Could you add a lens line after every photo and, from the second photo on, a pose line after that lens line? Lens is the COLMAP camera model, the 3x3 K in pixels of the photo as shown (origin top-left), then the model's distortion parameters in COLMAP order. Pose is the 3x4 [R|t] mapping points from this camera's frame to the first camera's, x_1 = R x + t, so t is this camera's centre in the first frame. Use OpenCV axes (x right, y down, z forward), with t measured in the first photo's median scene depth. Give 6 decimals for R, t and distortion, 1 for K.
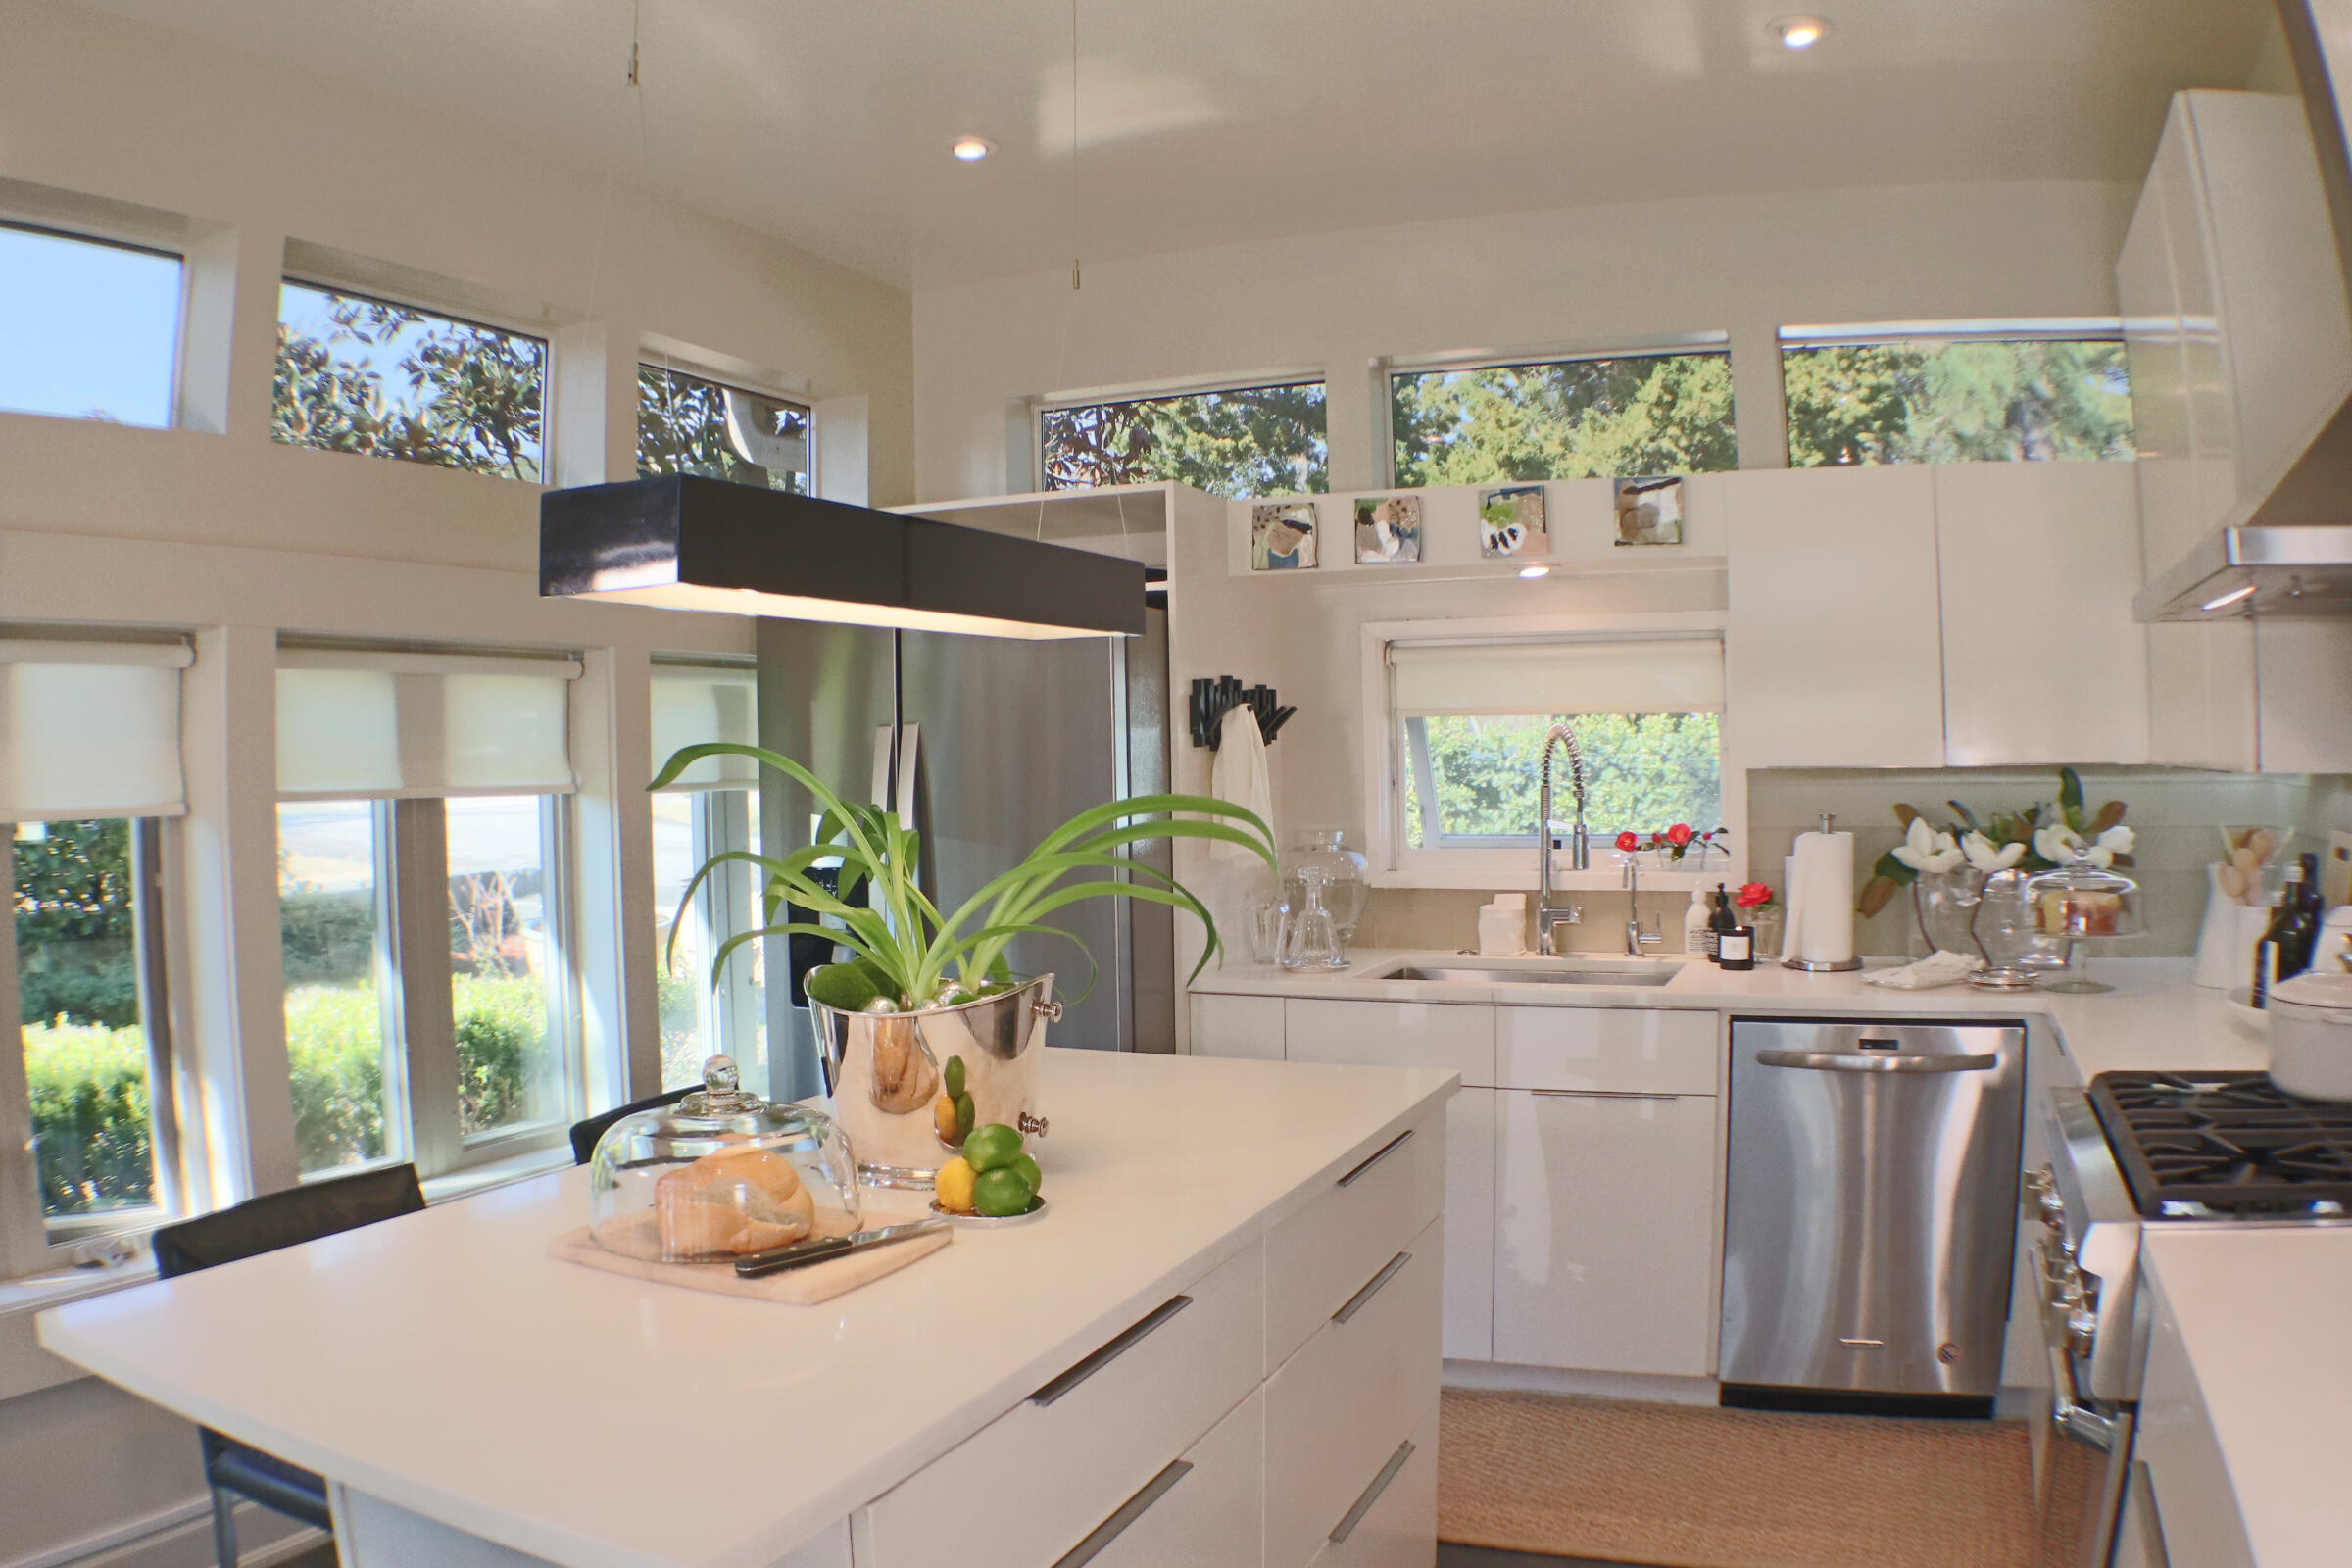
lens RADIAL K [[1793.2, 0, 1176.0], [0, 1793.2, 784.0], [0, 0, 1]] dist [-0.339084, 0.141146]
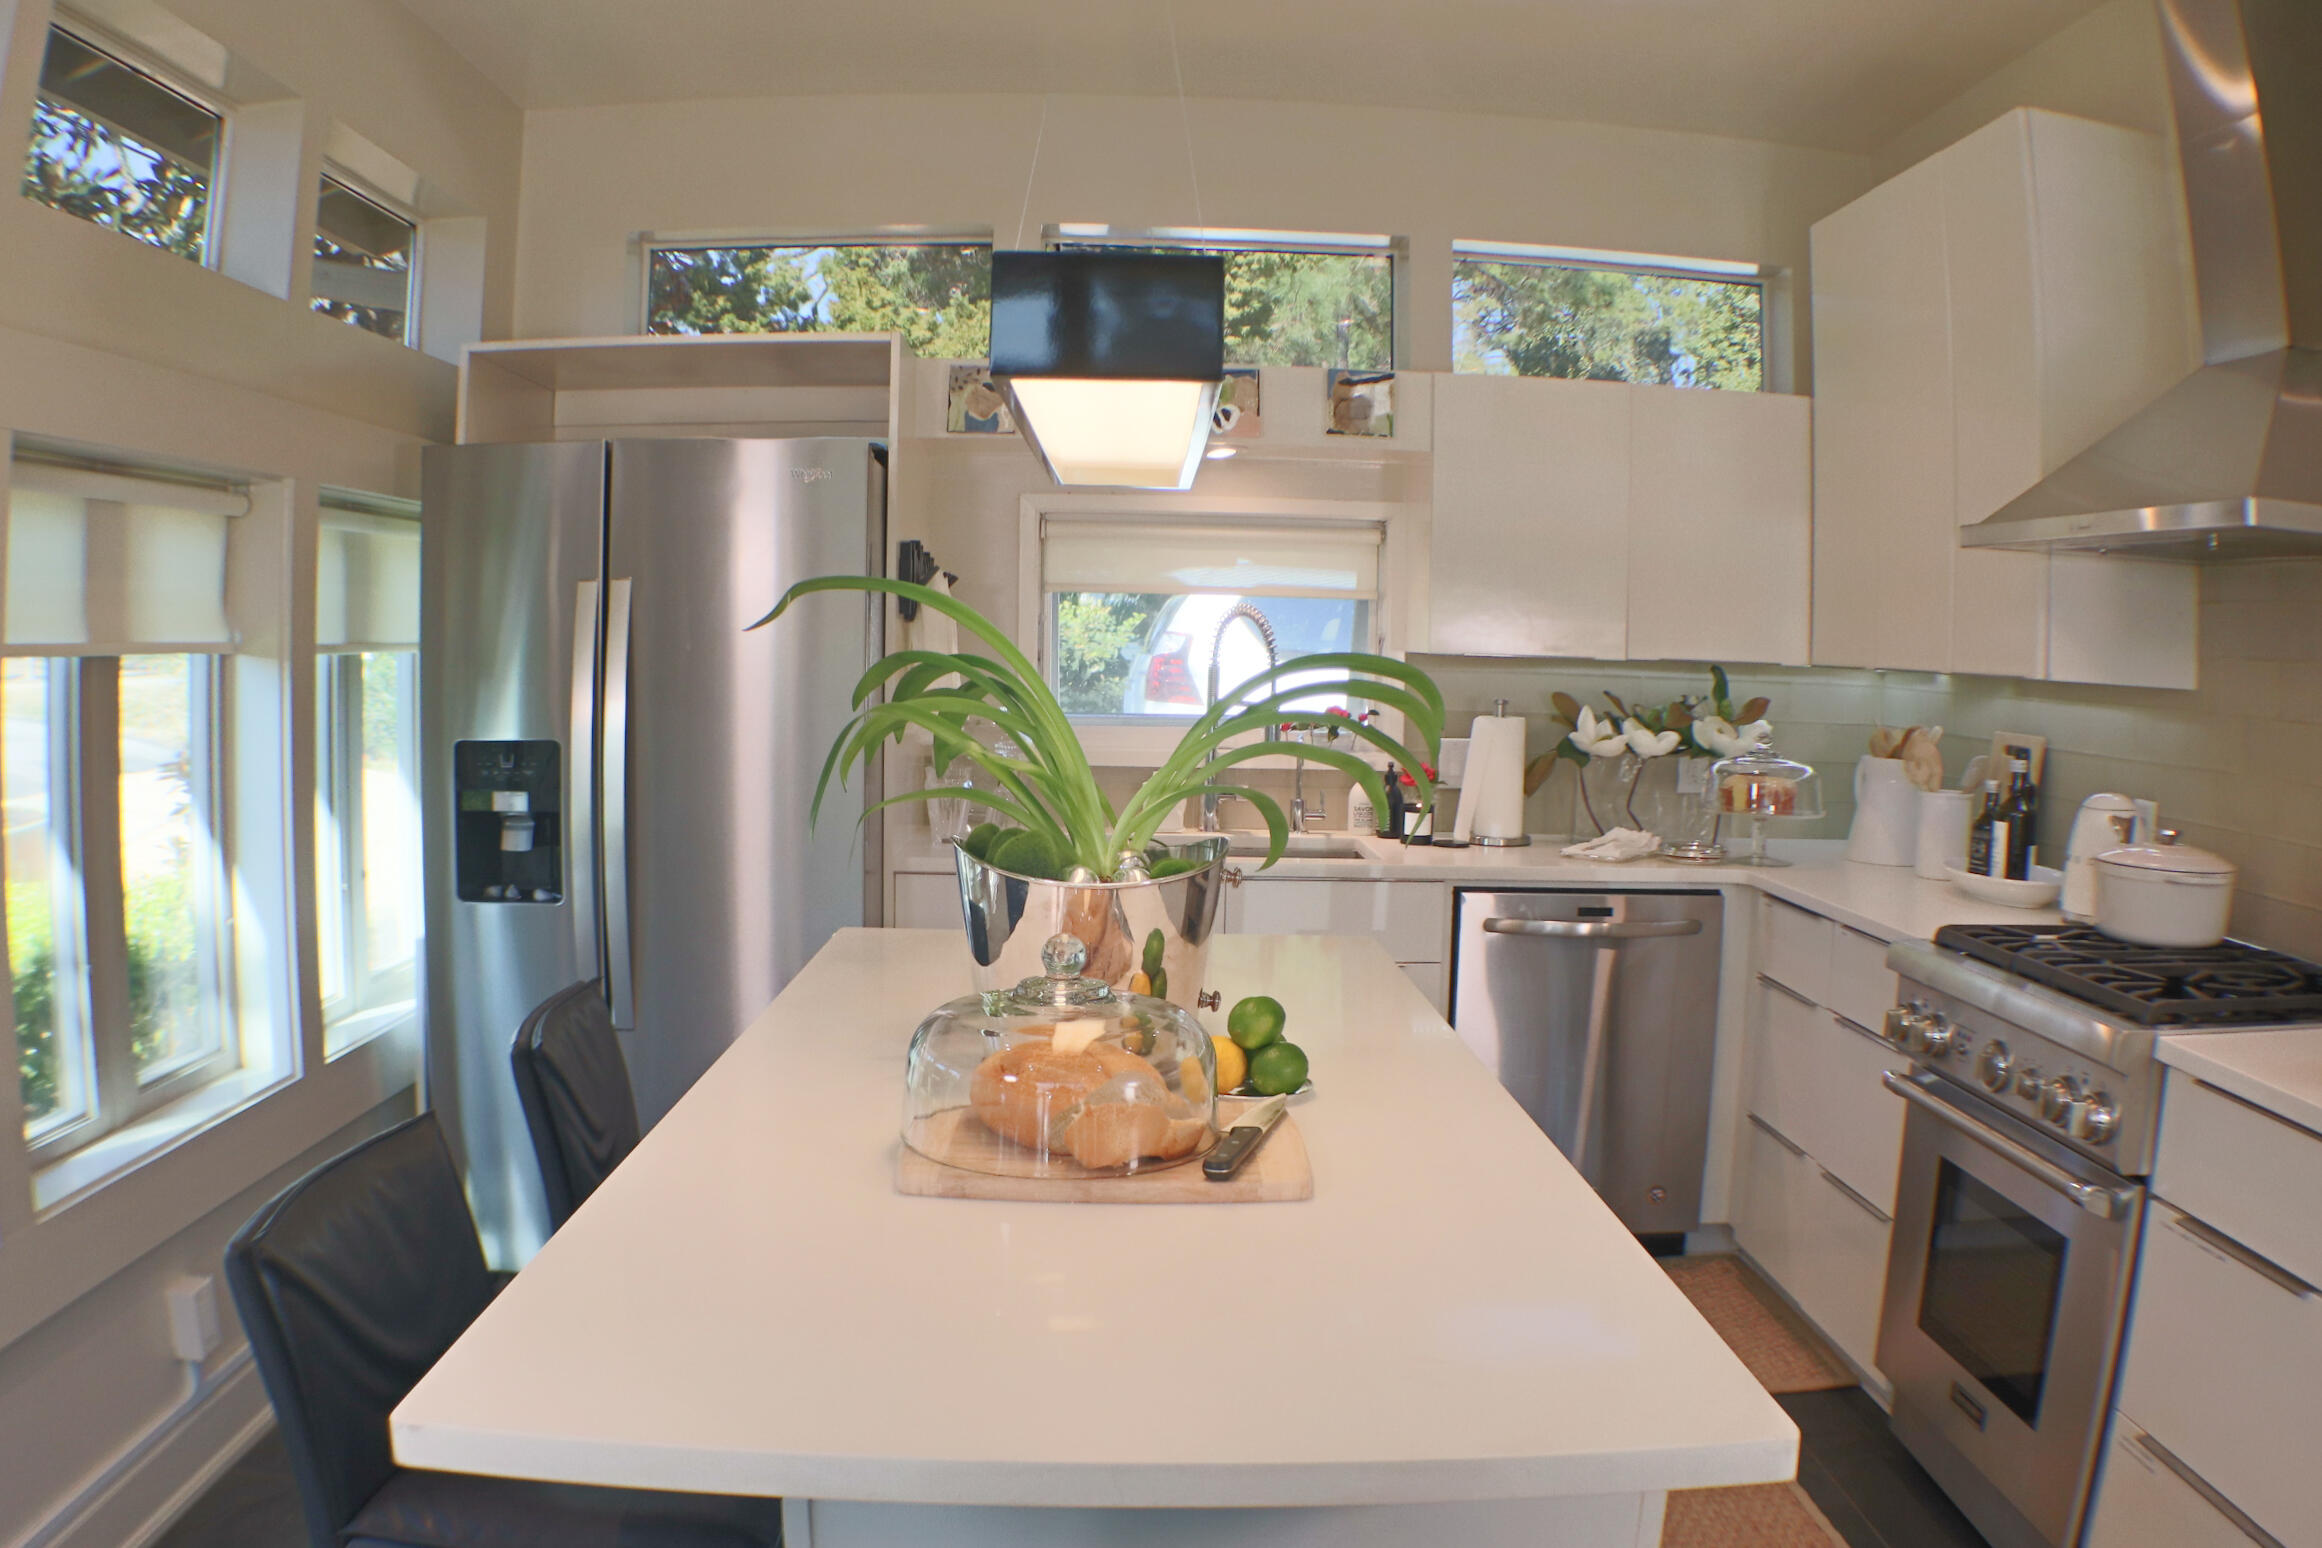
lens RADIAL K [[1770.4, 0, 1161.0], [0, 1770.4, 774.0], [0, 0, 1]] dist [-0.339084, 0.141146]
pose [[0.899800, 0.000333, 0.436302, -0.284139], [-0.027136, 0.998106, 0.055202, 0.009339], [-0.435458, -0.061510, 0.898105, 0.109350]]
